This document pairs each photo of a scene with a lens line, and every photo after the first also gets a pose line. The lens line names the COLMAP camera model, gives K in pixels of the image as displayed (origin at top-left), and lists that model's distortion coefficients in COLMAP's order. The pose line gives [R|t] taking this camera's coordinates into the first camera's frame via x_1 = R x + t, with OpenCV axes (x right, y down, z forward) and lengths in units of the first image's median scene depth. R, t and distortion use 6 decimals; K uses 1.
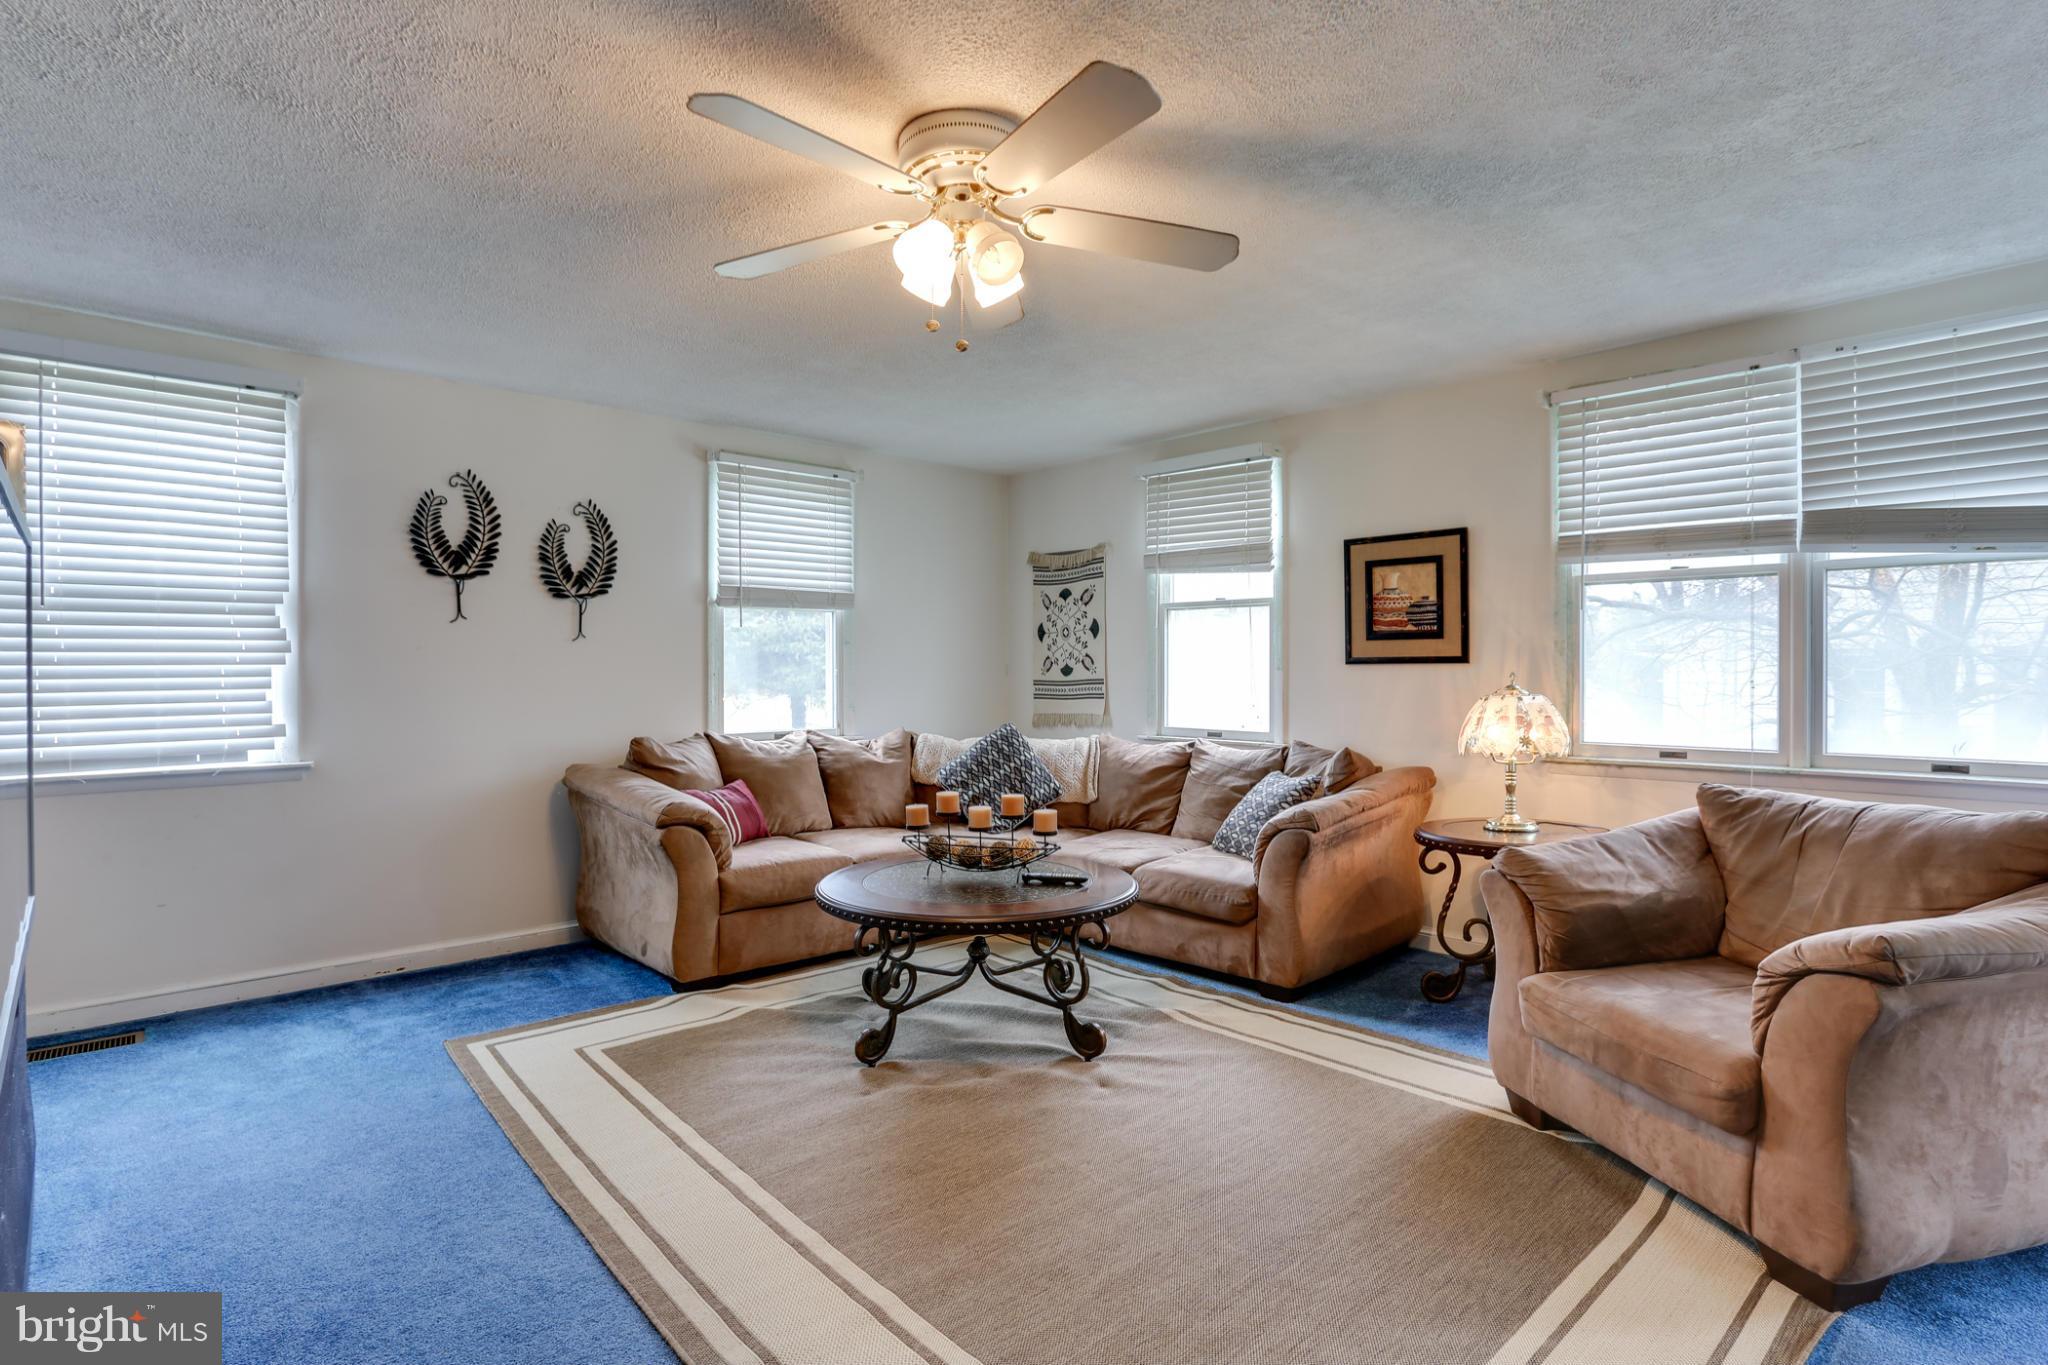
lens RADIAL K [[997.4, 0, 1031.3], [0, 997.4, 672.7], [0, 0, 1]] dist [-0.044689, 0.017859]
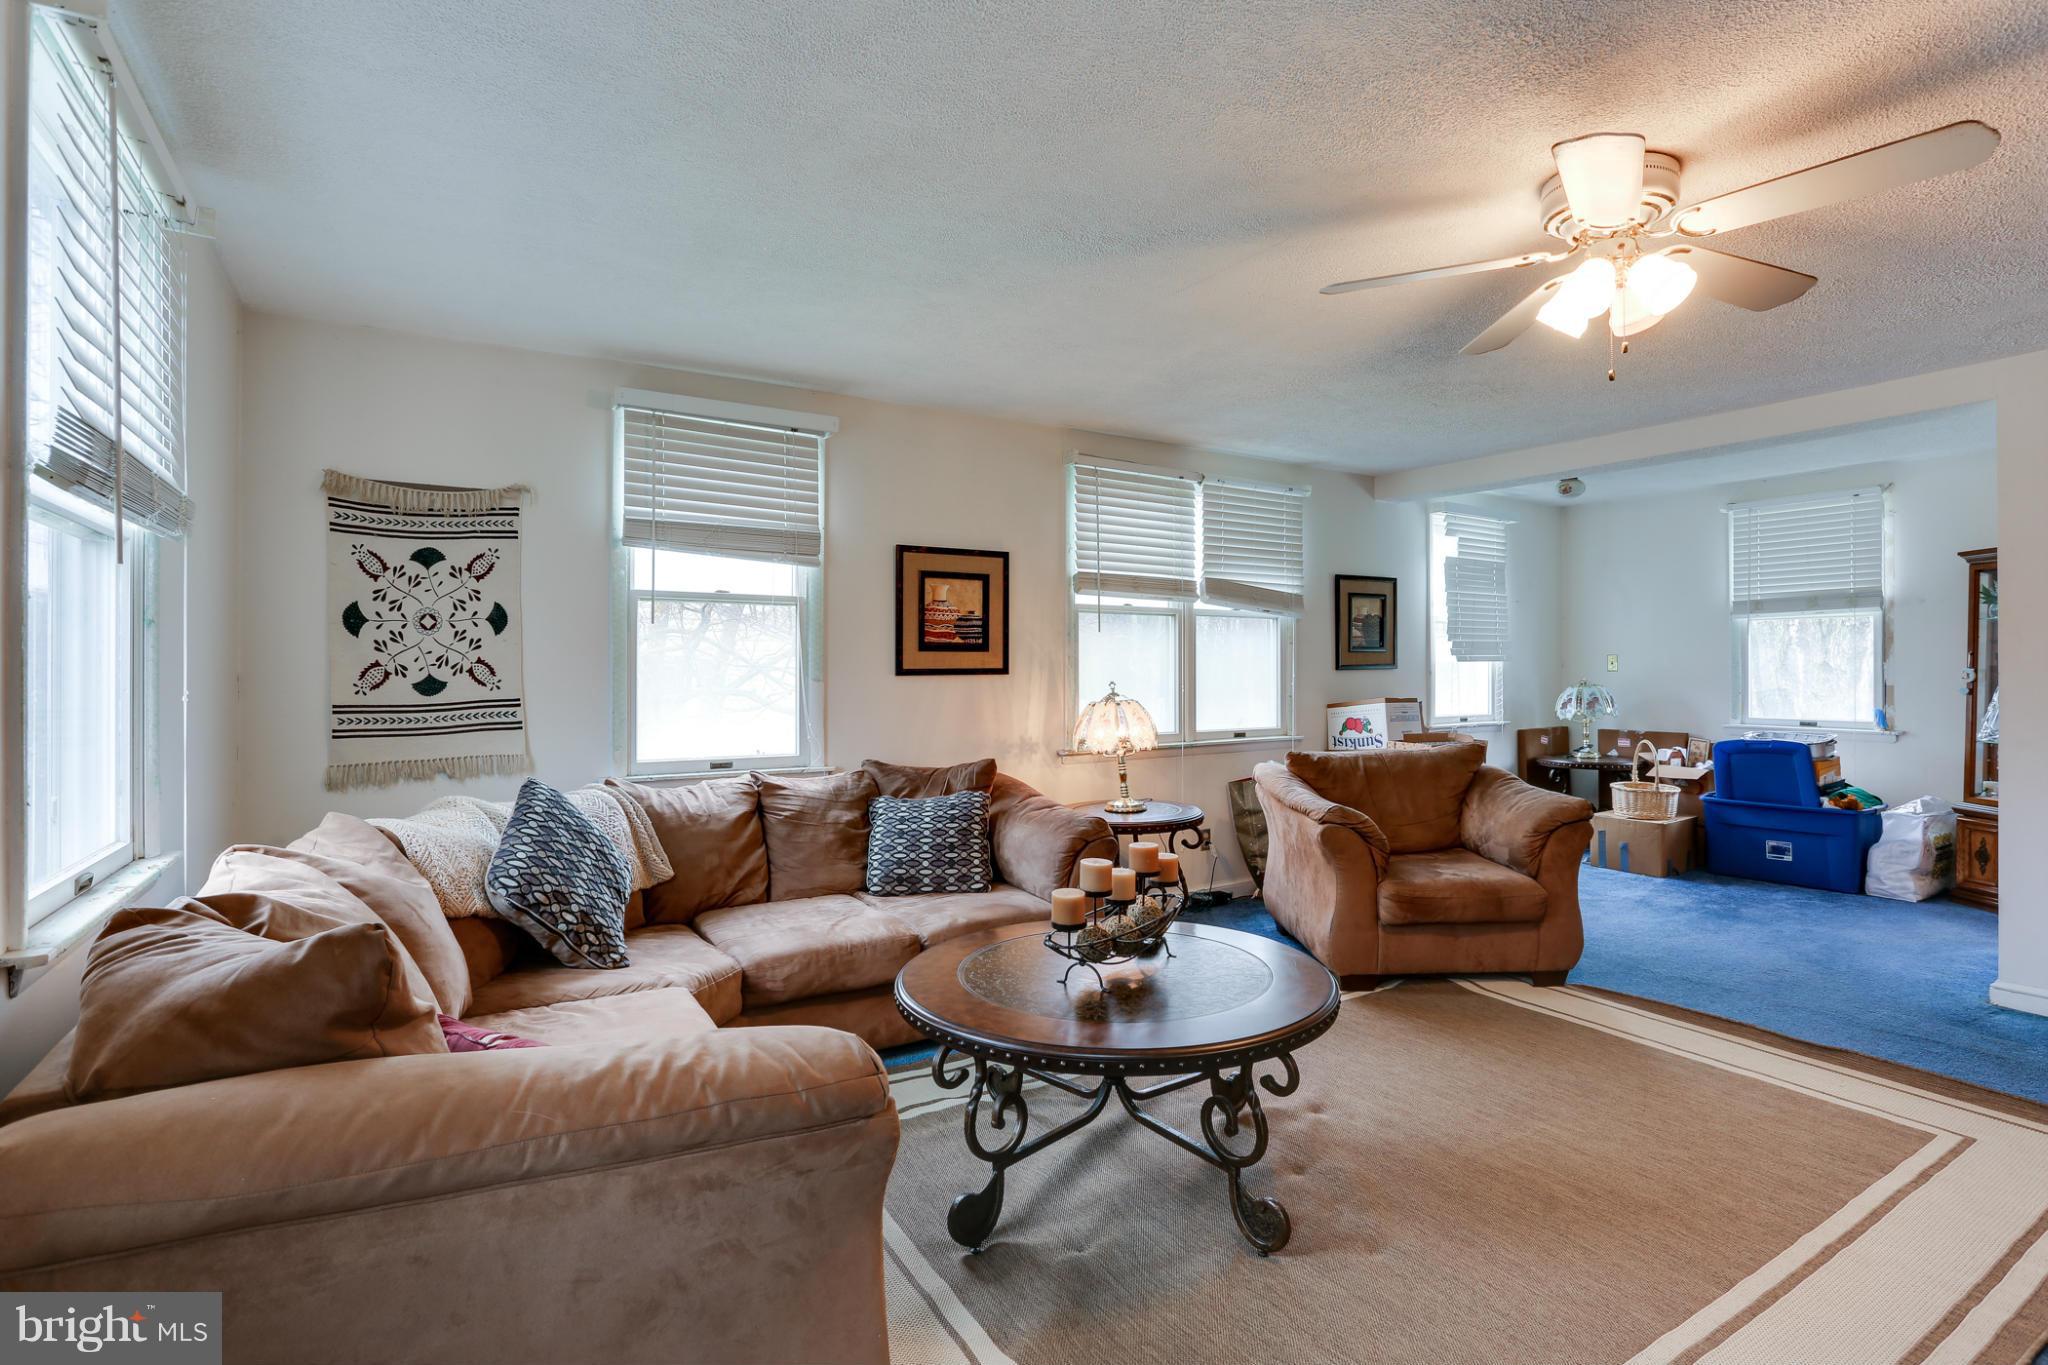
lens RADIAL K [[997.4, 0, 1031.8], [0, 997.4, 671.9], [0, 0, 1]] dist [-0.044689, 0.017859]
pose [[0.196565, 0.000958, 0.980490, -0.593885], [0.007313, 0.999970, -0.002443, -0.008697], [-0.980463, 0.007651, 0.196553, 0.686069]]
